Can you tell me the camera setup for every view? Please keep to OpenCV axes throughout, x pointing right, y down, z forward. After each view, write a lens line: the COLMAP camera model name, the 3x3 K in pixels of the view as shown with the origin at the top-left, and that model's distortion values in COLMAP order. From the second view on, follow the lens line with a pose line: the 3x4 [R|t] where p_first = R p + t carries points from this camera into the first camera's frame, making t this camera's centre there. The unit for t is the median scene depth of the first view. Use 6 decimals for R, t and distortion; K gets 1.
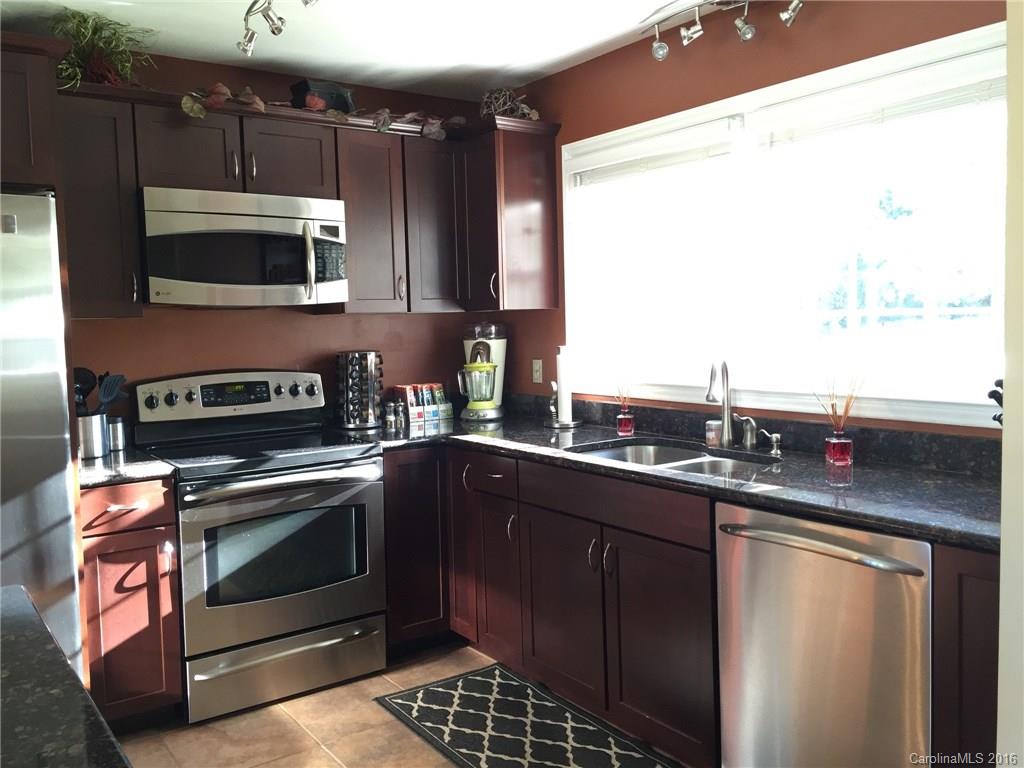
lens RADIAL K [[904.3, 0, 512.4], [0, 904.3, 382.6], [0, 0, 1]] dist [0.083628, 0.000989]
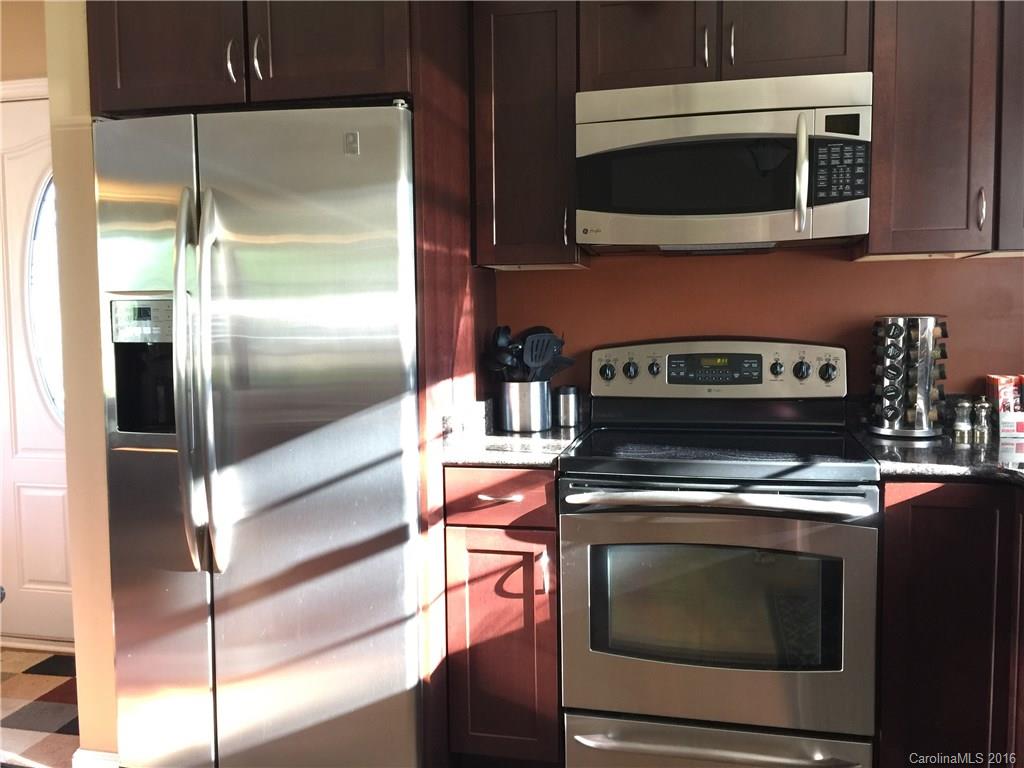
lens RADIAL K [[904.3, 0, 513.1], [0, 904.3, 380.2], [0, 0, 1]] dist [0.083628, 0.000989]
pose [[0.673429, 0.071193, -0.735816, 0.129155], [-0.060906, 0.997311, 0.040752, 0.001225], [0.736739, 0.017372, 0.675954, 0.384227]]
